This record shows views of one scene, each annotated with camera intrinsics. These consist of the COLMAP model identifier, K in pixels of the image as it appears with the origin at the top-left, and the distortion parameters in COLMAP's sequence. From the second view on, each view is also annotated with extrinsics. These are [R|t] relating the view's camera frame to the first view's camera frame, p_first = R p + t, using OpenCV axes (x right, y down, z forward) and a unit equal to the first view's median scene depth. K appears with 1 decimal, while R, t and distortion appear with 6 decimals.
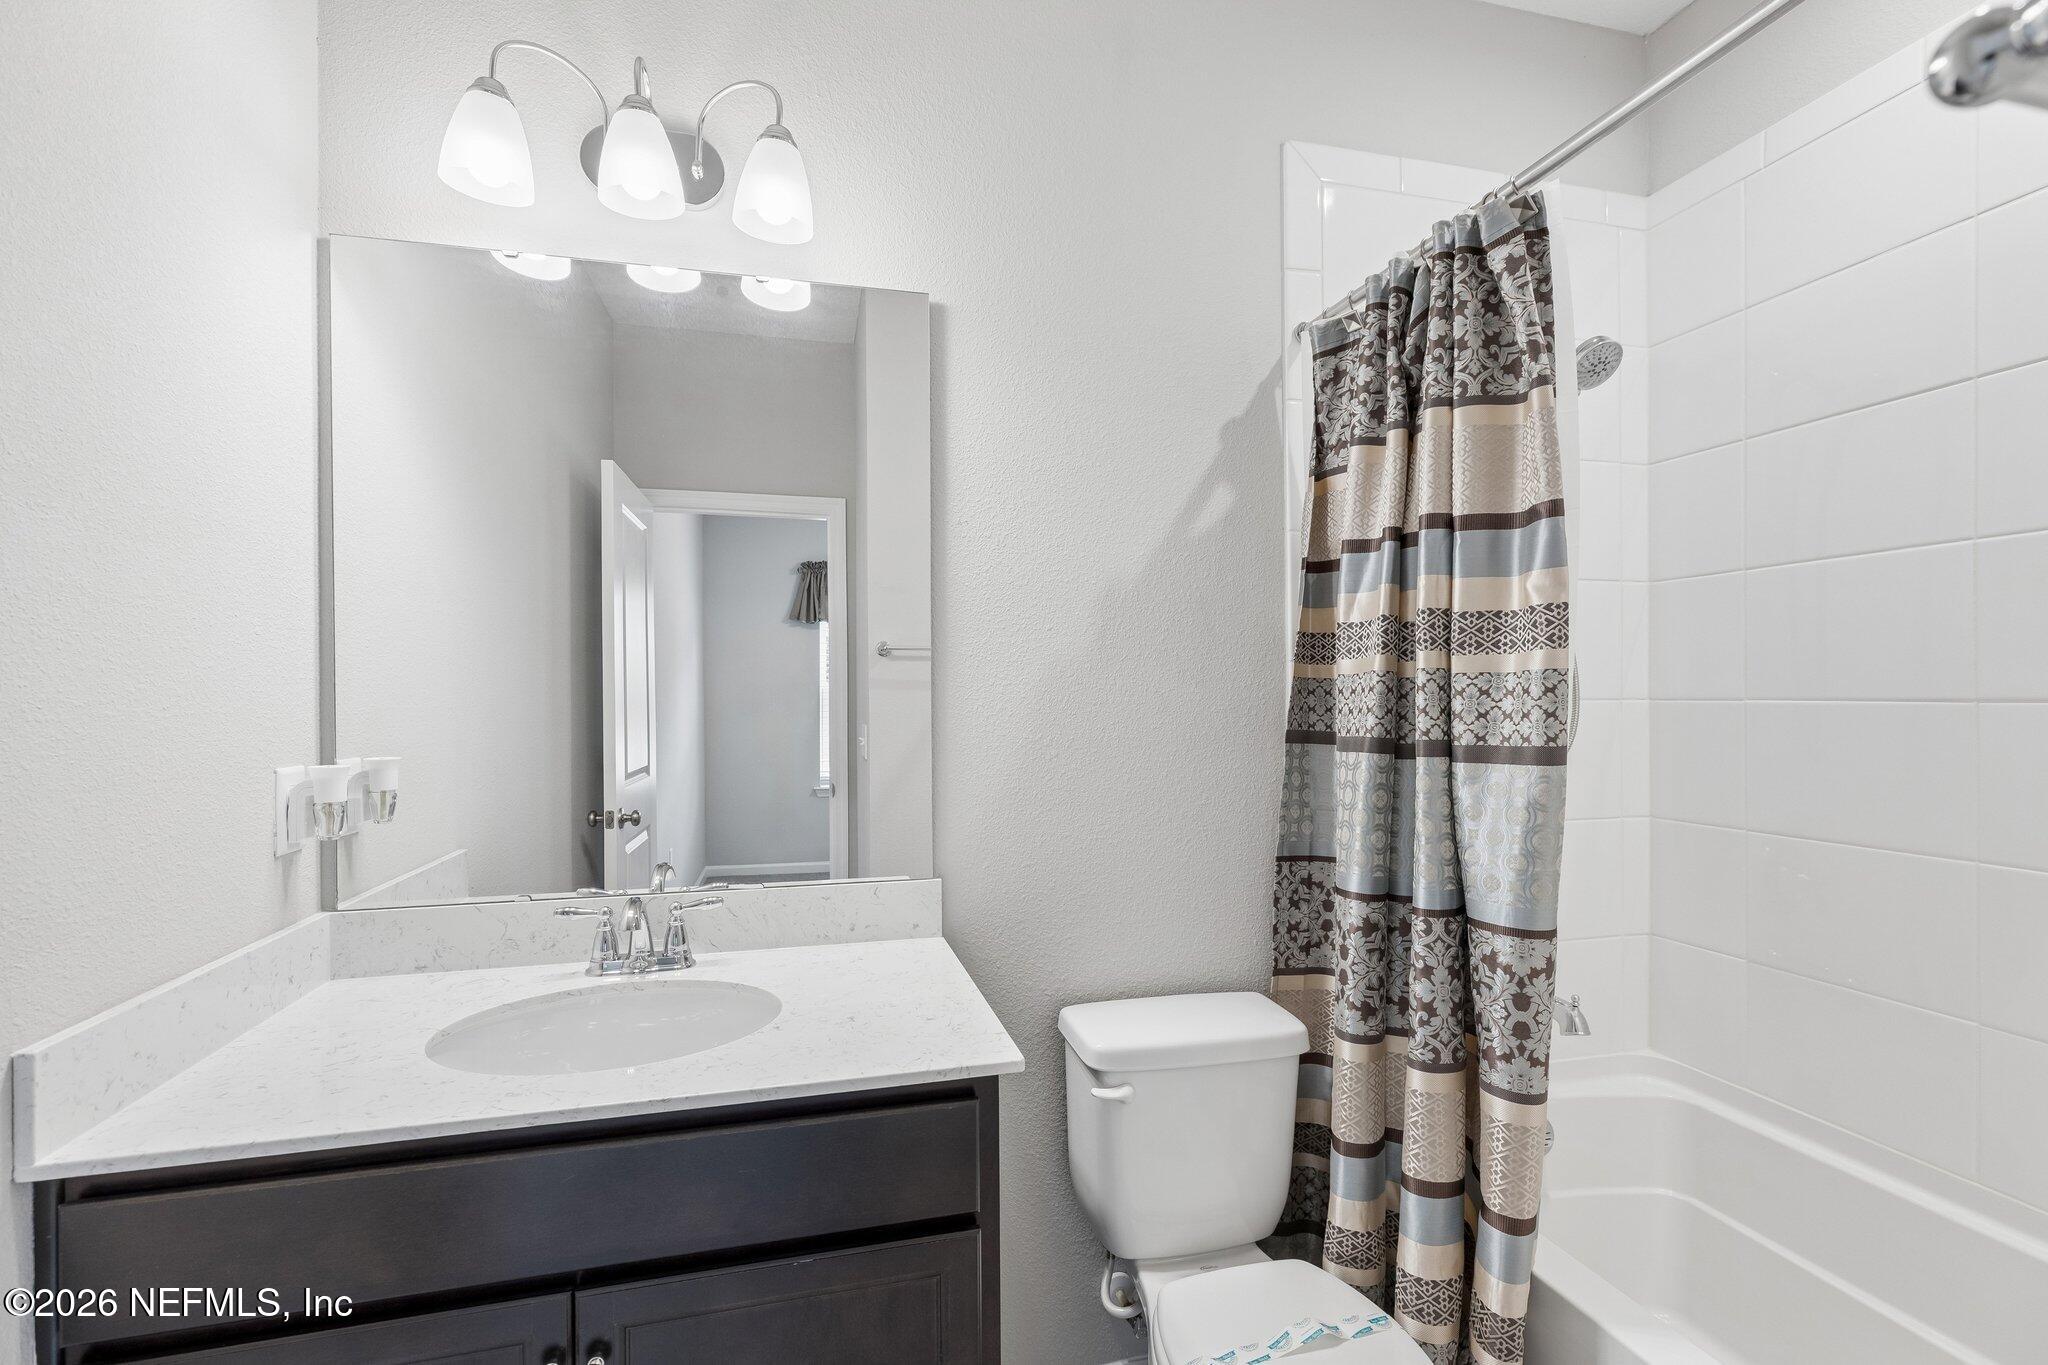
lens RADIAL K [[898.1, 0, 1016.3], [0, 898.1, 703.4], [0, 0, 1]] dist [0.022961, 0.000072]
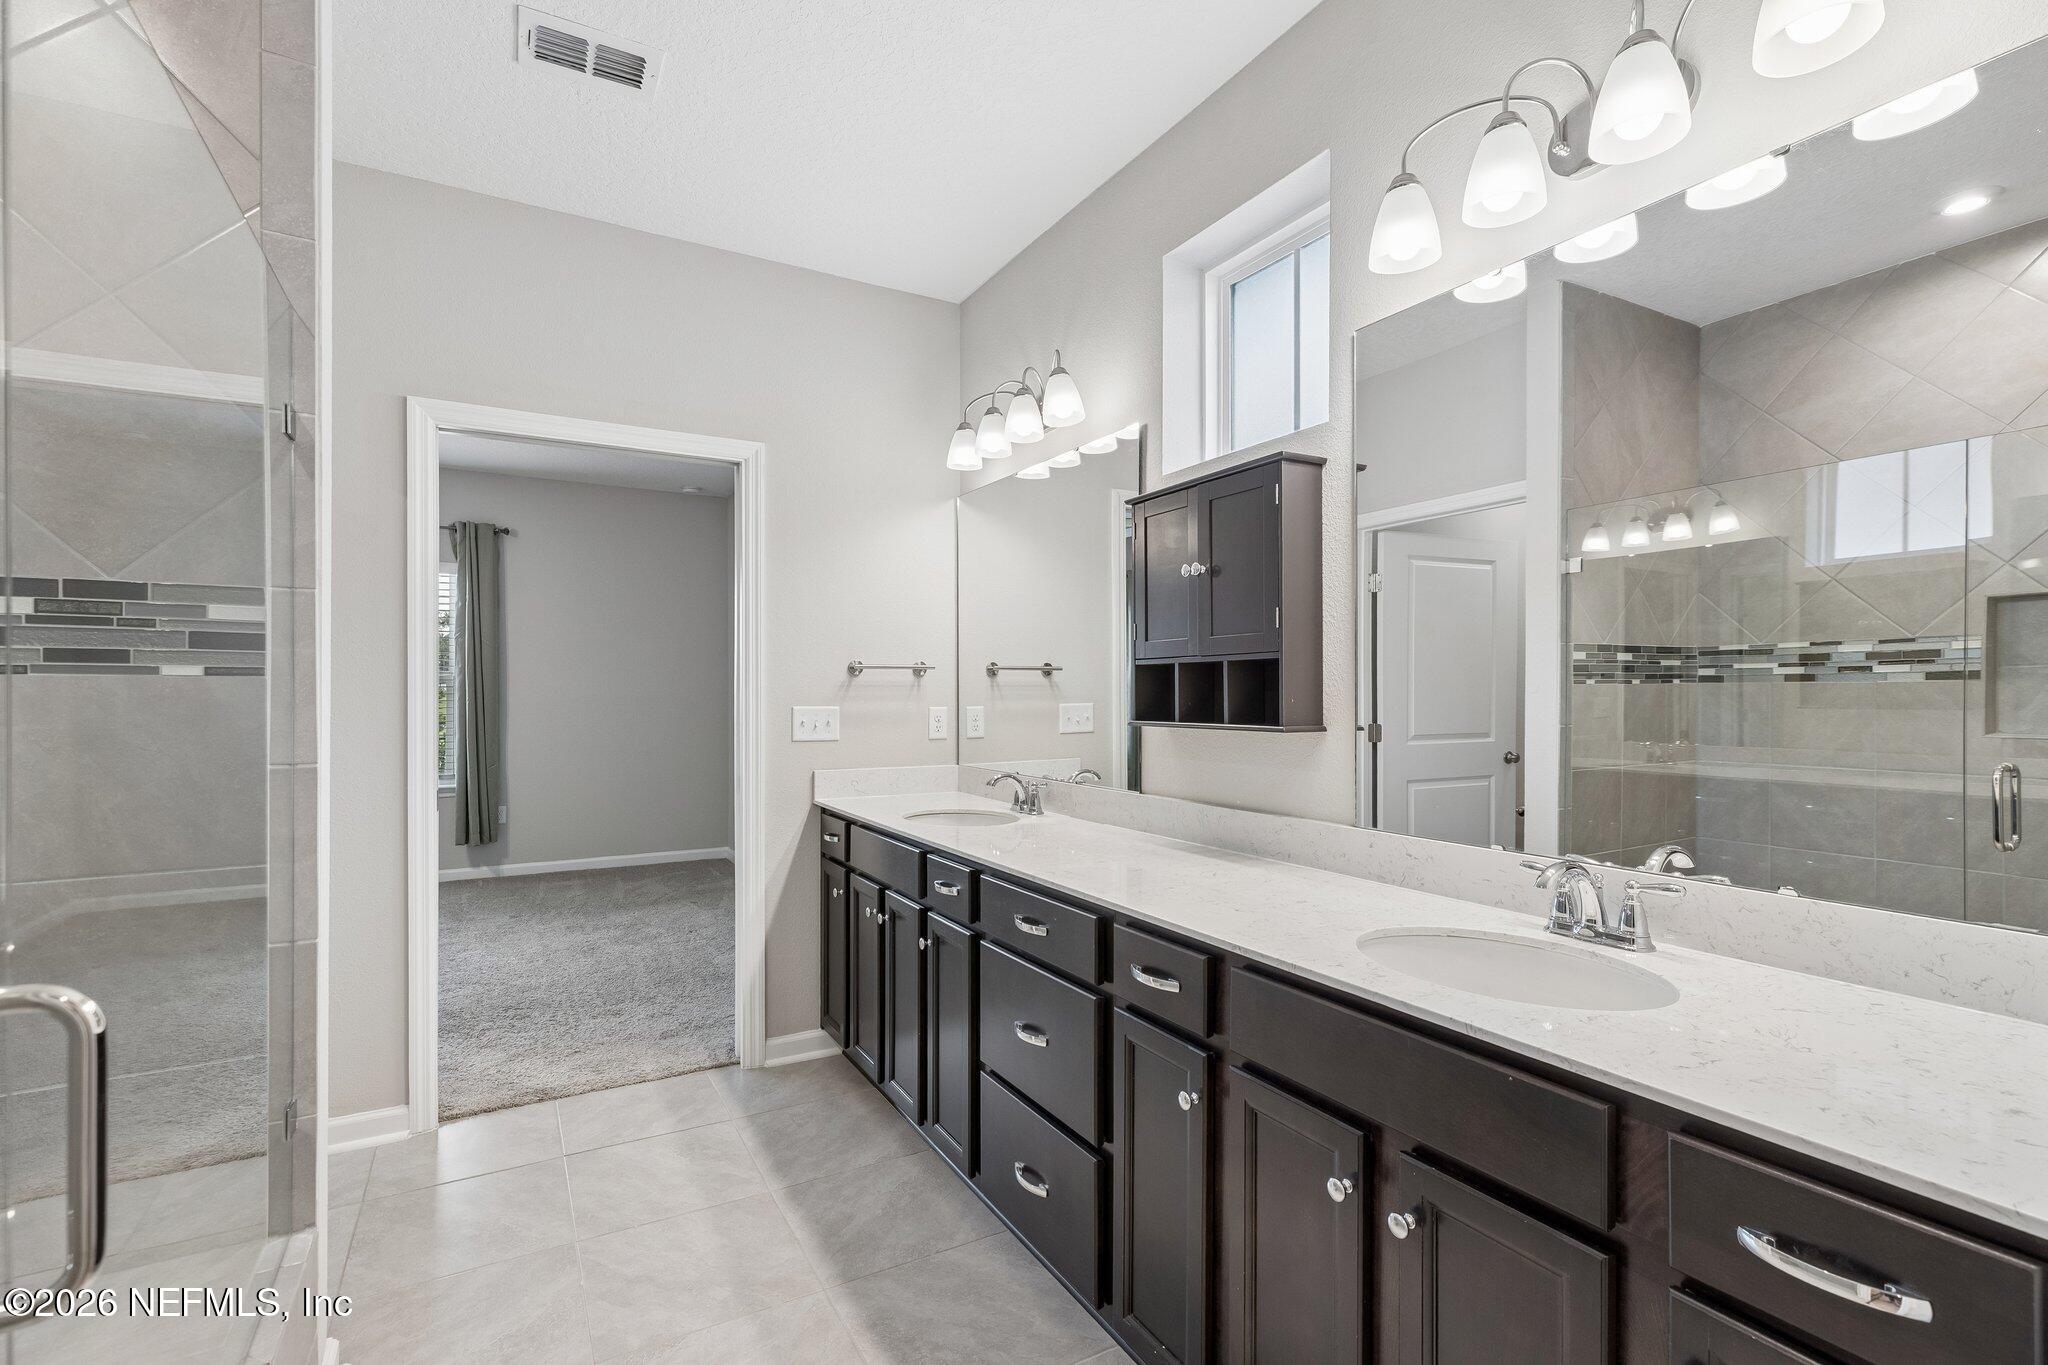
lens RADIAL K [[965.7, 0, 1024.0], [0, 965.7, 682.5], [0, 0, 1]] dist [0.016072, 0.000265]
pose [[0.261304, 0.000147, -0.965257, 0.464191], [0.013736, 0.999898, 0.003870, -0.002550], [0.965159, -0.014270, 0.261275, 0.118504]]
